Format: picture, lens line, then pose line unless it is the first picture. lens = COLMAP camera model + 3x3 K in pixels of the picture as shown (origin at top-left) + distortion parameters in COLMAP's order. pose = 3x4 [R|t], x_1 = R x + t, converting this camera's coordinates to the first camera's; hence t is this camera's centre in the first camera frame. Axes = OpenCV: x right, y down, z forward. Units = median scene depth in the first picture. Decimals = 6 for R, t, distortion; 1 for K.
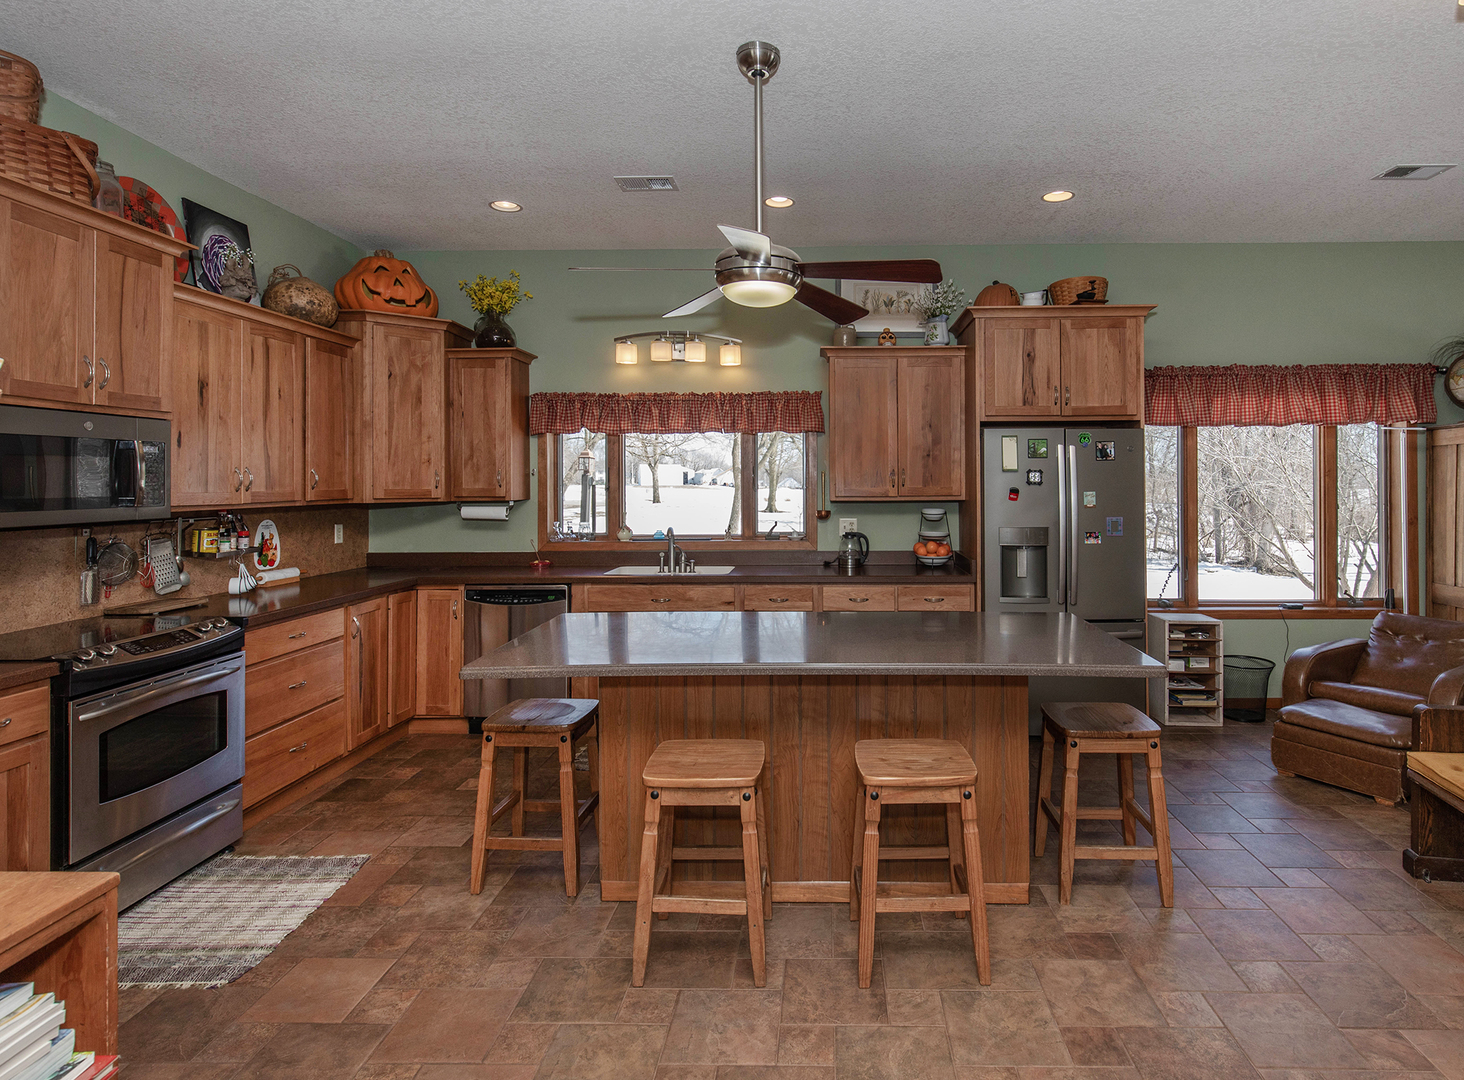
lens RADIAL K [[805.2, 0, 811.8], [0, 805.2, 482.4], [0, 0, 1]] dist [0.002859, -0.000732]
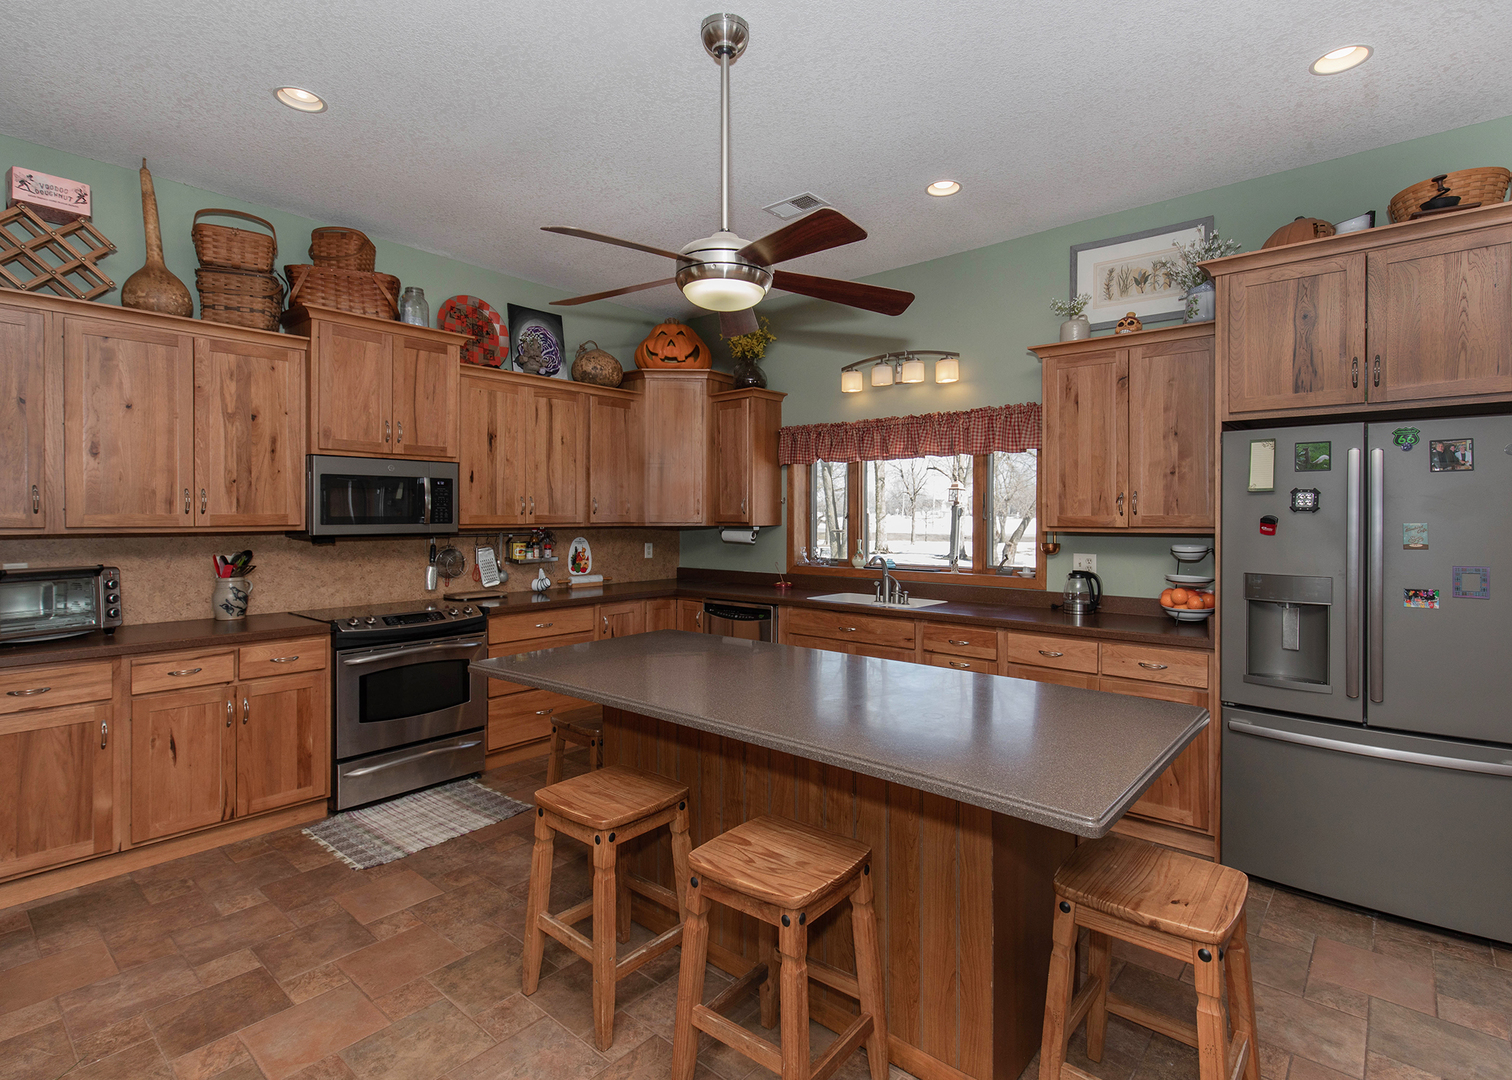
lens RADIAL K [[746.3, 0, 756.3], [0, 746.3, 519.7], [0, 0, 1]] dist [0.004845, 0.000380]
pose [[0.770302, 0.008311, -0.637625, 0.321806], [-0.005123, 0.999963, 0.006845, 0.007719], [0.637658, -0.002007, 0.770317, 0.240903]]
